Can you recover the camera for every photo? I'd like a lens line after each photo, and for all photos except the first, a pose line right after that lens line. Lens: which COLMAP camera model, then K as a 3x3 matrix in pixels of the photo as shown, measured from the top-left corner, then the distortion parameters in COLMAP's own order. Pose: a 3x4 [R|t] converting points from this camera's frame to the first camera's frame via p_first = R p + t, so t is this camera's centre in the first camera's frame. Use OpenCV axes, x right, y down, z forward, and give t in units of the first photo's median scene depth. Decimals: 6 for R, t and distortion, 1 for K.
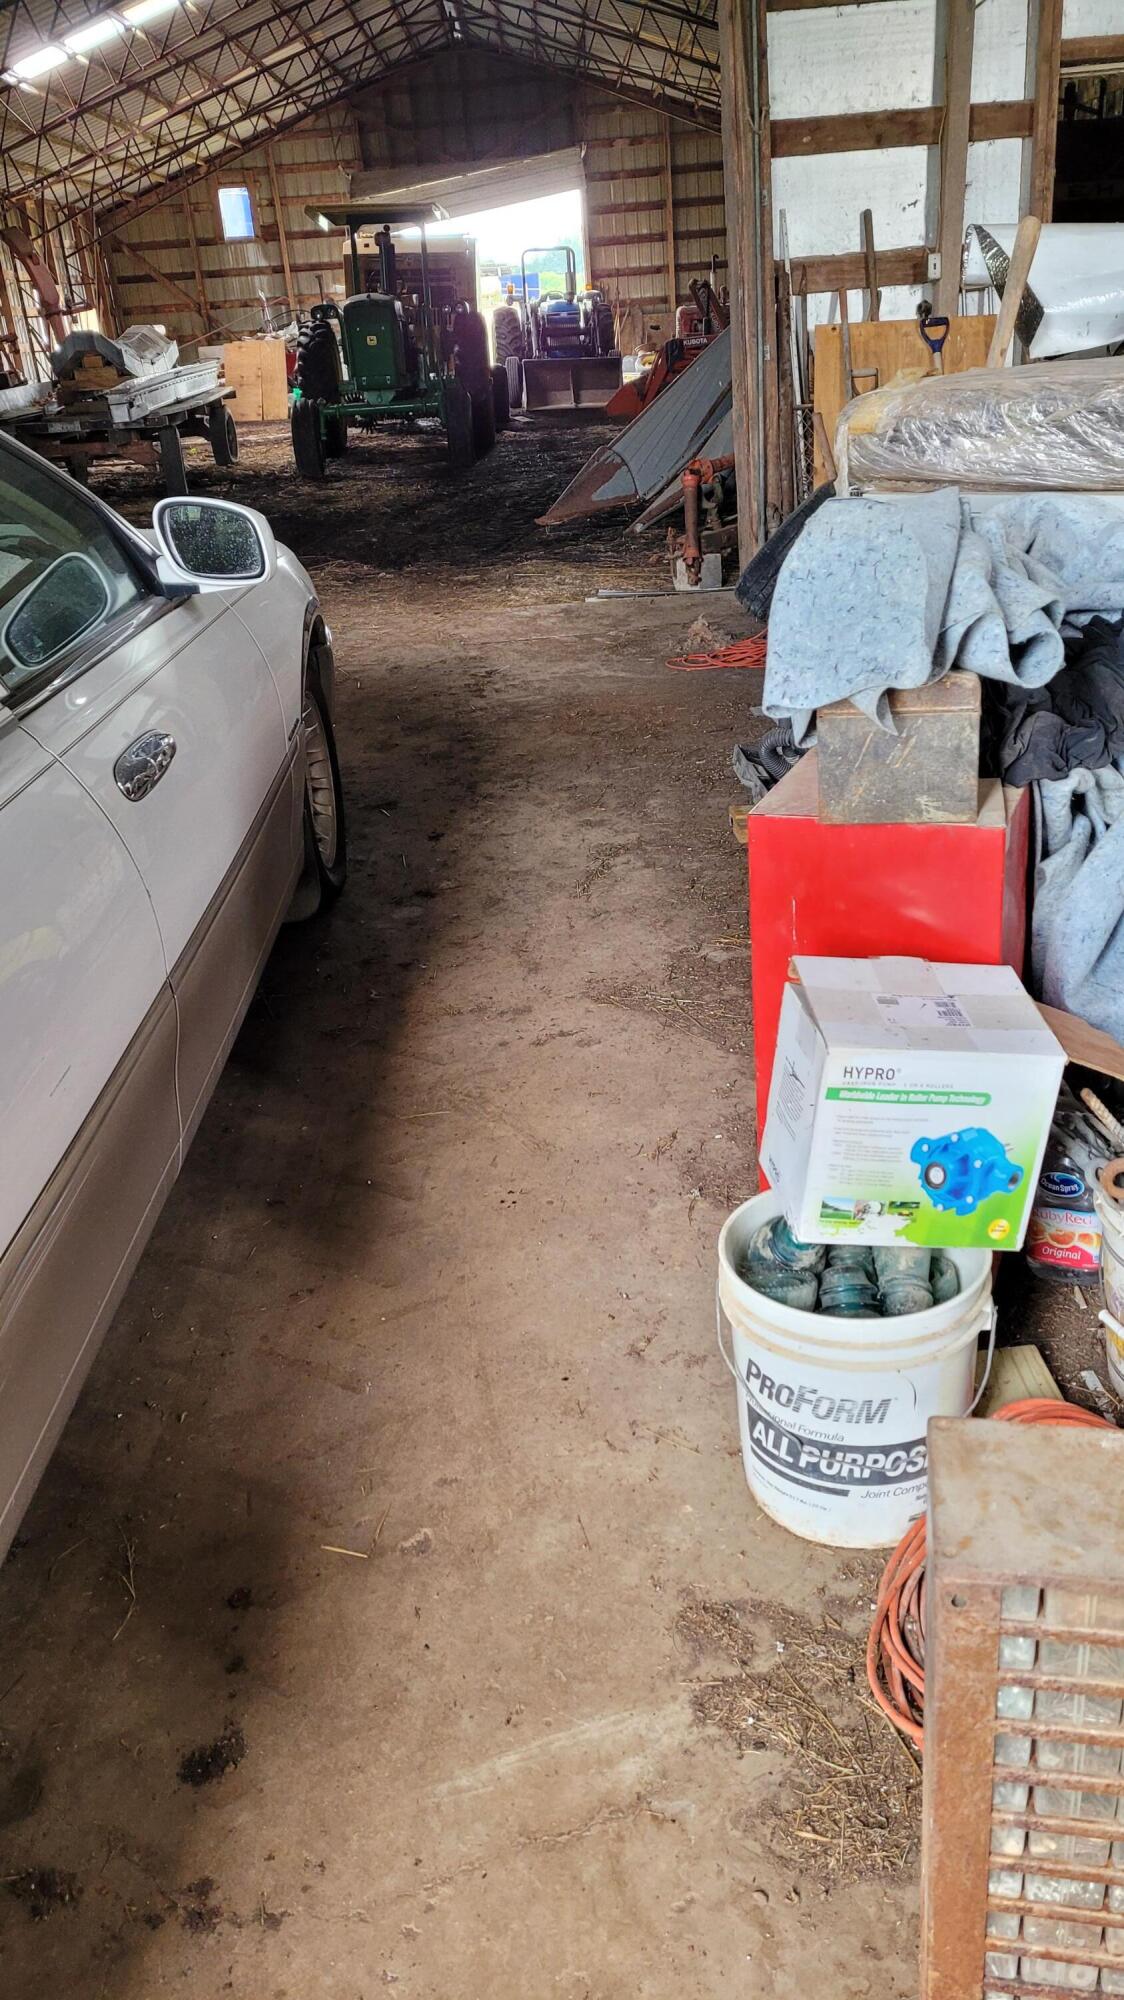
lens RADIAL K [[1518.8, 0, 583.5], [0, 1518.8, 999.9], [0, 0, 1]] dist [0.047723, -0.011117]
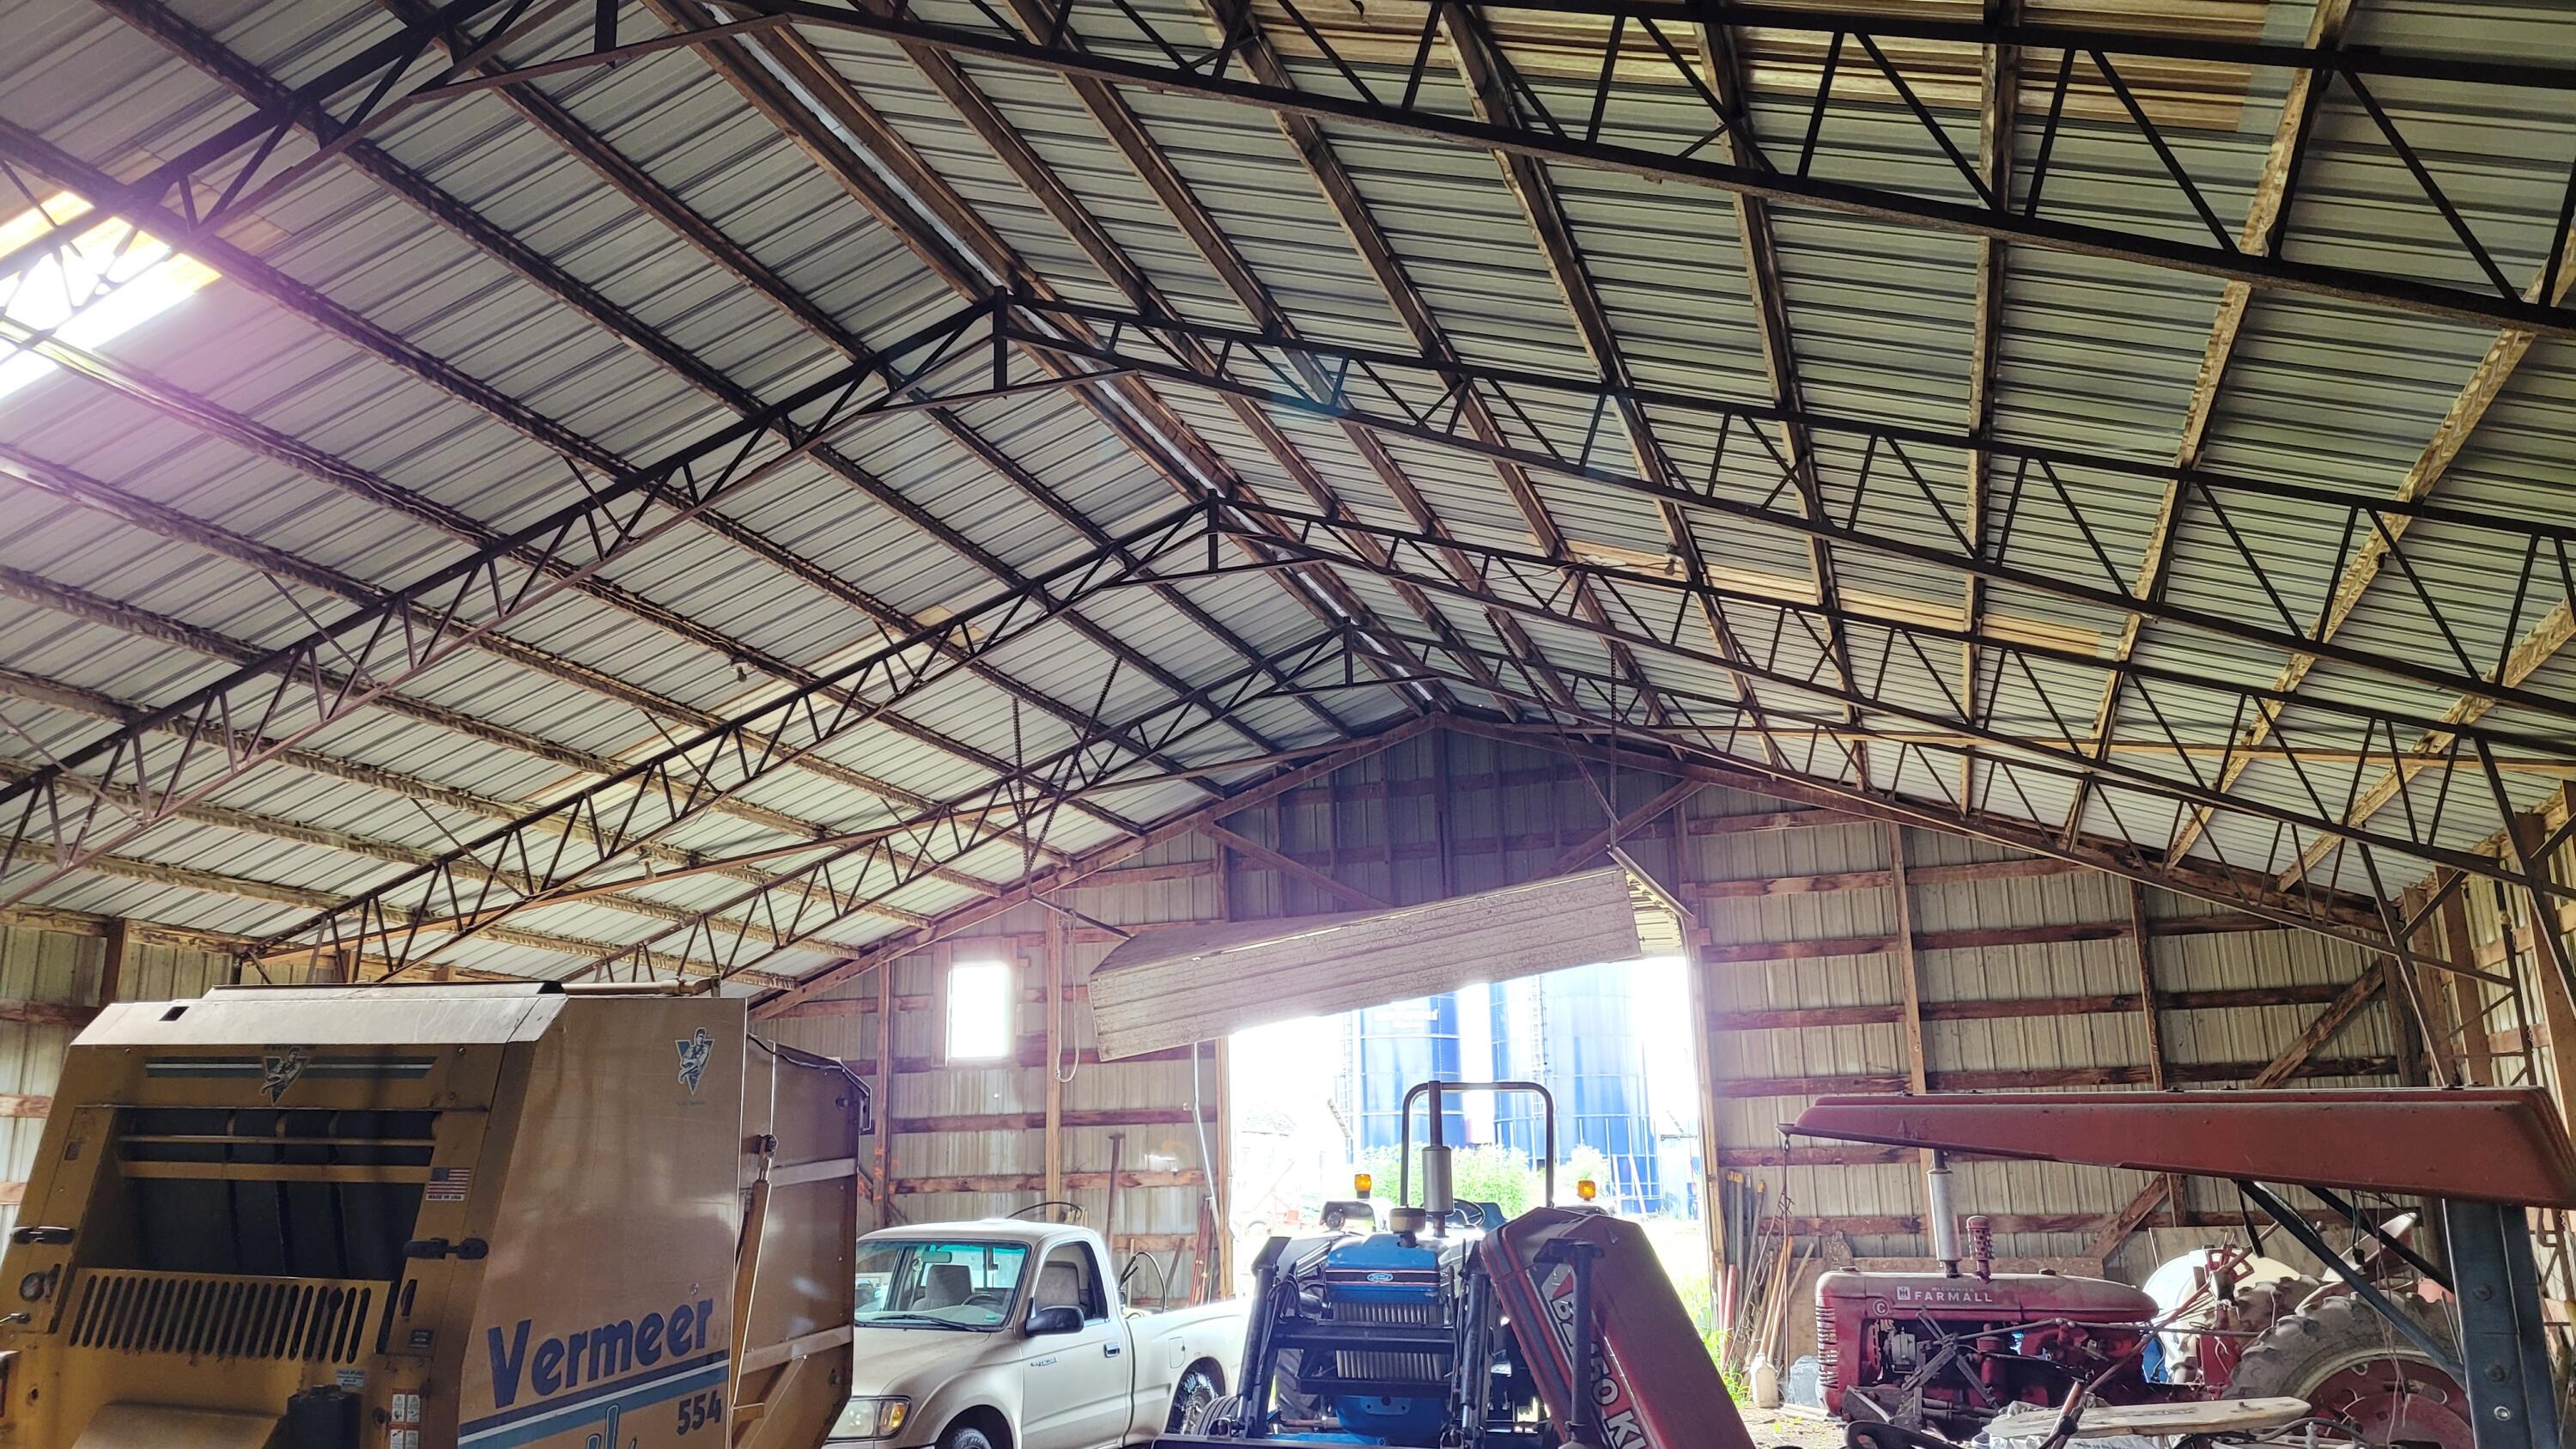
lens RADIAL K [[1956.5, 0, 1271.7], [0, 1956.5, 741.0], [0, 0, 1]] dist [0.047723, -0.011117]
pose [[0.940413, -0.029530, -0.338750, 0.076658], [-0.179006, 0.804009, -0.567033, -0.249385], [0.289102, 0.593883, 0.750814, 0.518737]]
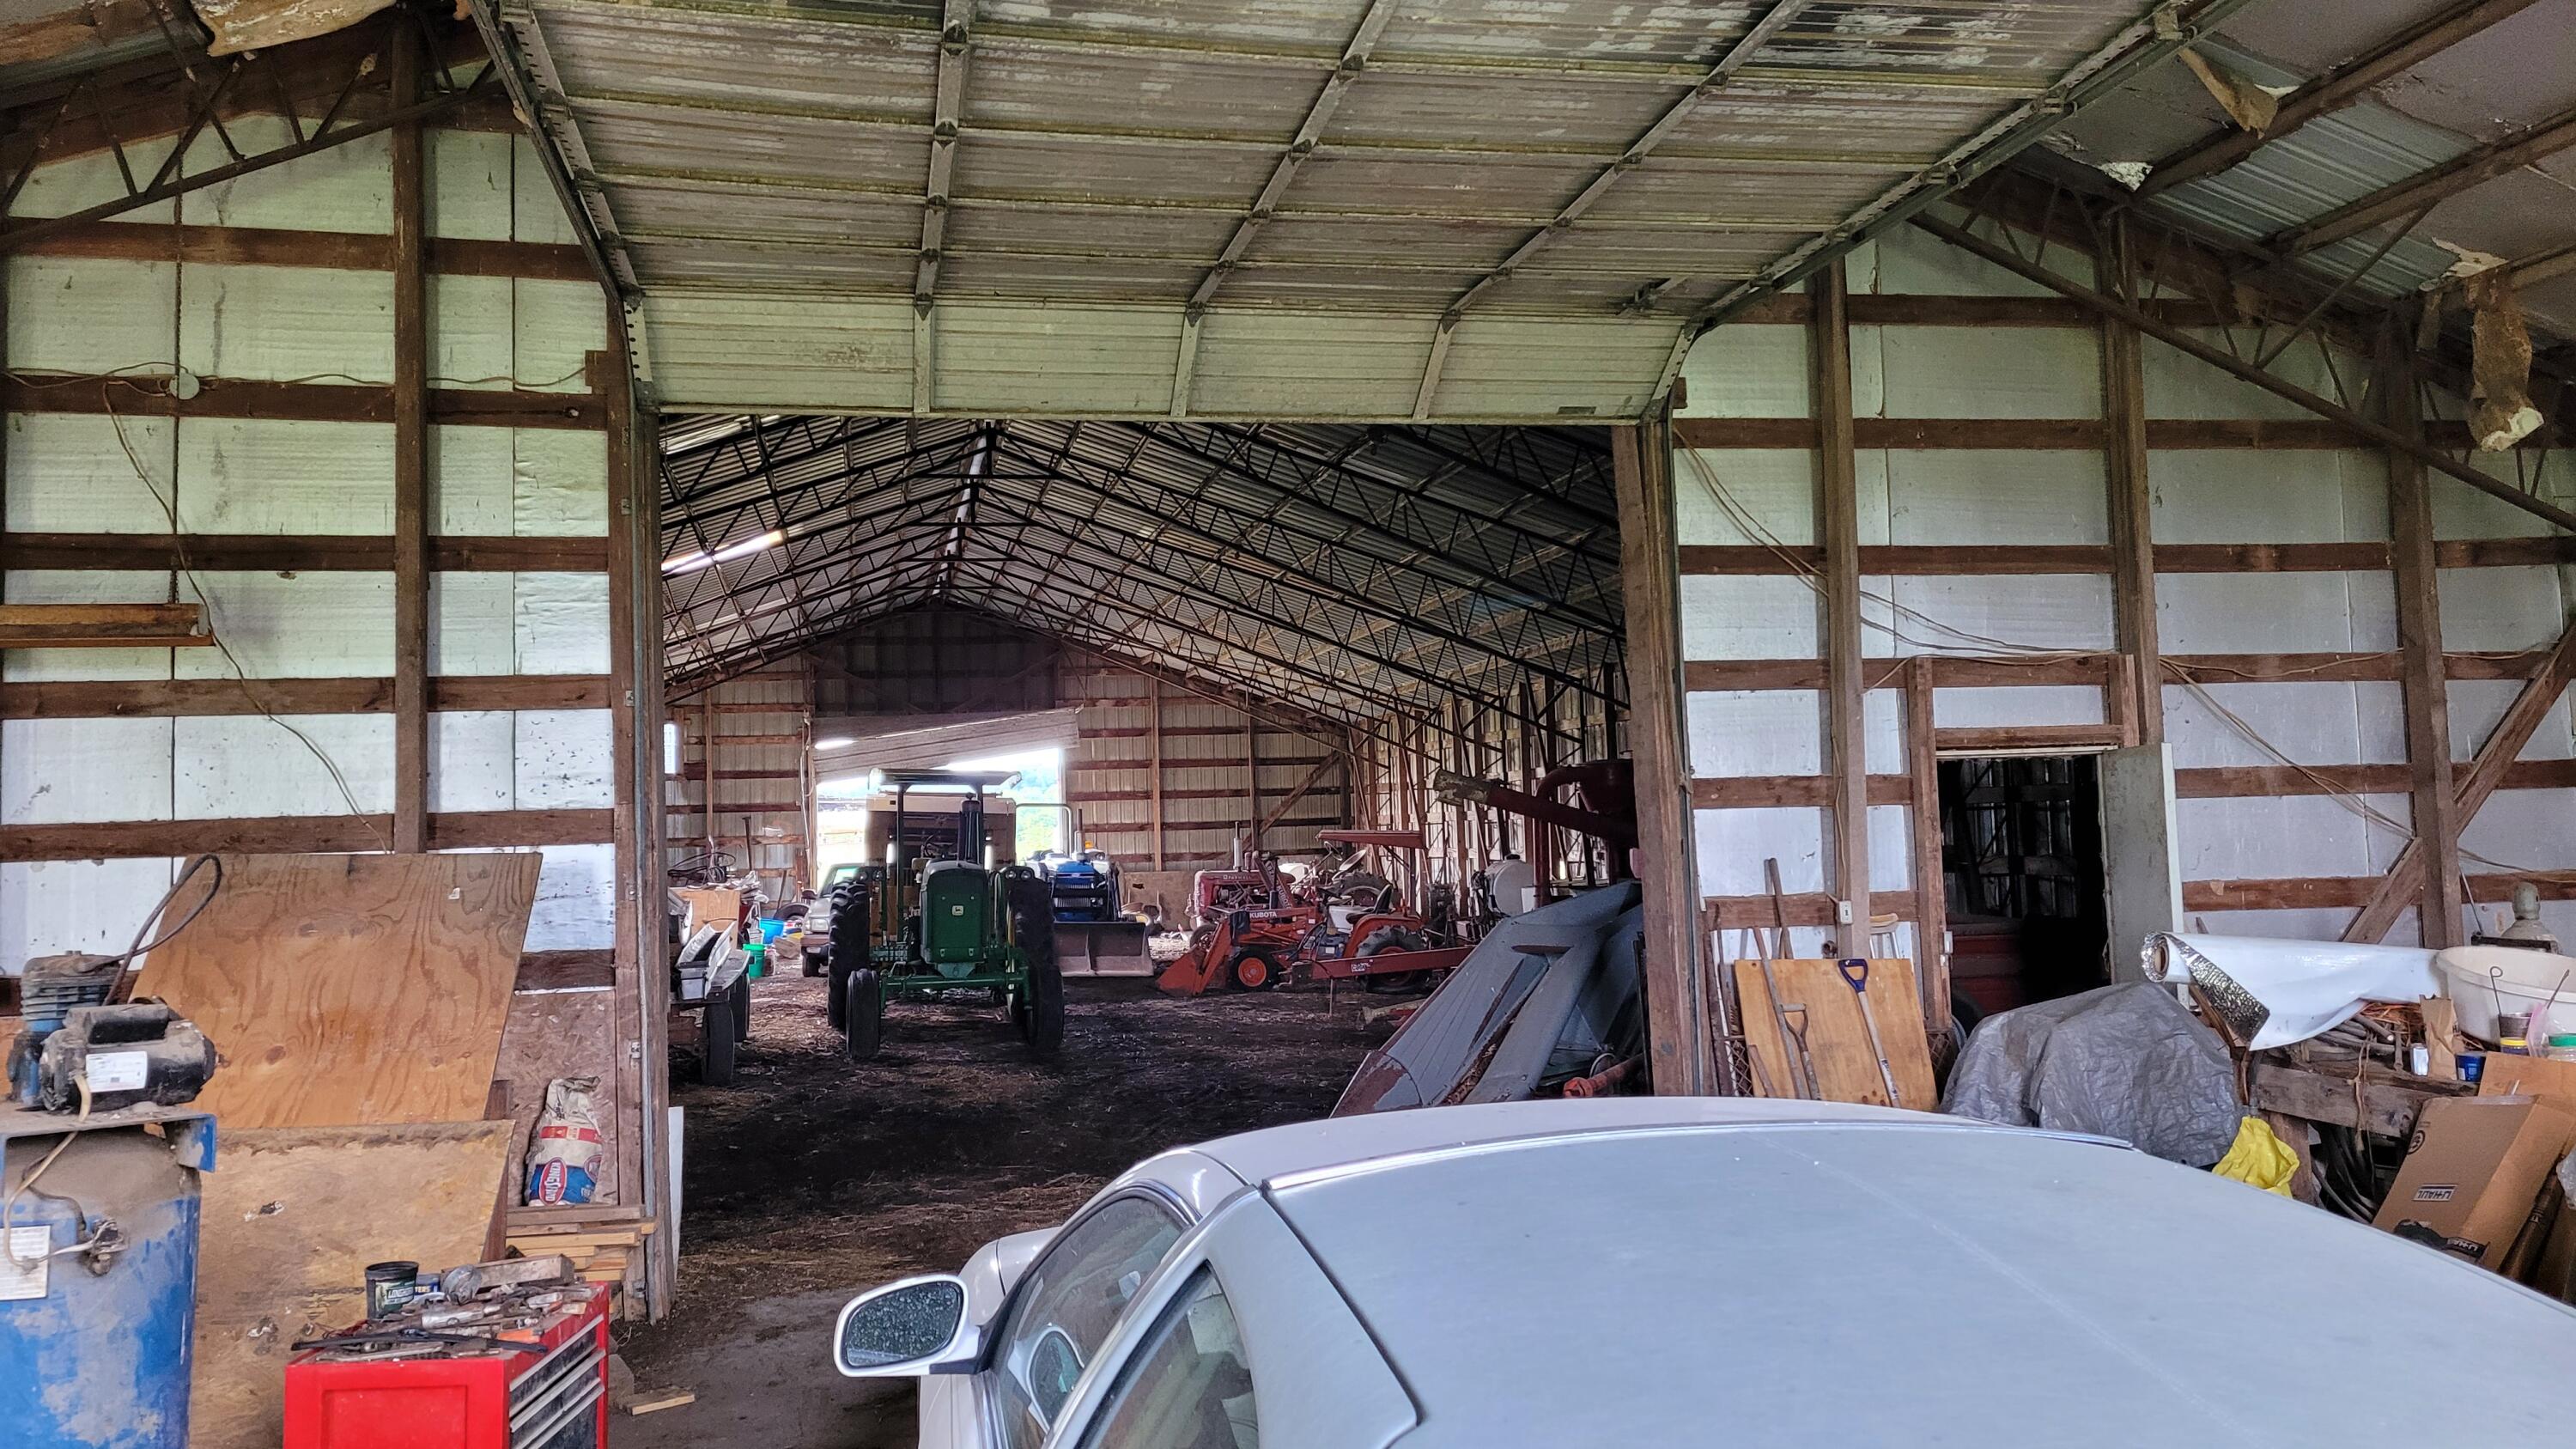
lens RADIAL K [[1948.7, 0, 1272.6], [0, 1948.7, 722.1], [0, 0, 1]] dist [0.050050, -0.002953]
pose [[0.981888, 0.053432, 0.181771, -0.088671], [0.037887, 0.884656, -0.464702, -0.001073], [-0.185634, 0.463172, 0.866609, -0.023566]]
